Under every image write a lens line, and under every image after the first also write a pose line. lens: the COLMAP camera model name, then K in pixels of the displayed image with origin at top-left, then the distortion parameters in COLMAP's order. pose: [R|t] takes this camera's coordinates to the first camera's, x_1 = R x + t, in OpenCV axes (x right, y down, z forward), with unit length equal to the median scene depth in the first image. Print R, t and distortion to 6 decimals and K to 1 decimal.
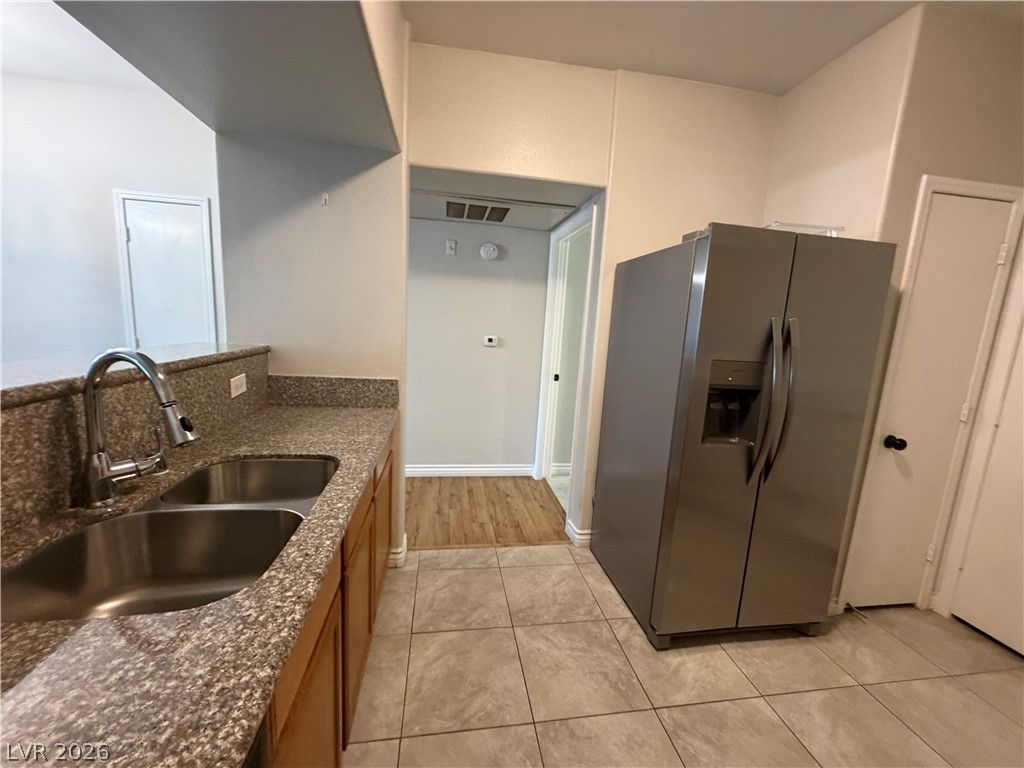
lens RADIAL K [[419.7, 0, 512.2], [0, 419.7, 386.0], [0, 0, 1]] dist [0.028302, 0.000080]
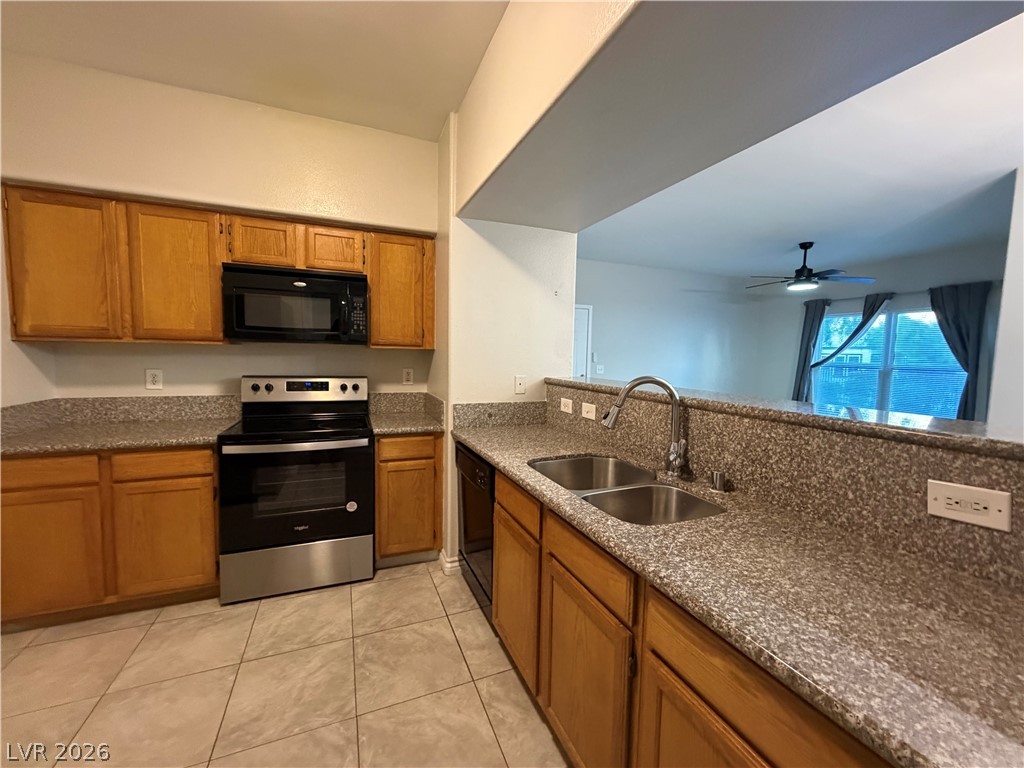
lens RADIAL K [[419.7, 0, 513.6], [0, 419.7, 382.3], [0, 0, 1]] dist [0.028302, 0.000080]
pose [[-0.970264, -0.052345, -0.236322, 0.018029], [-0.104363, 0.971393, 0.213318, -0.283791], [0.218395, 0.231638, -0.947970, 1.924053]]
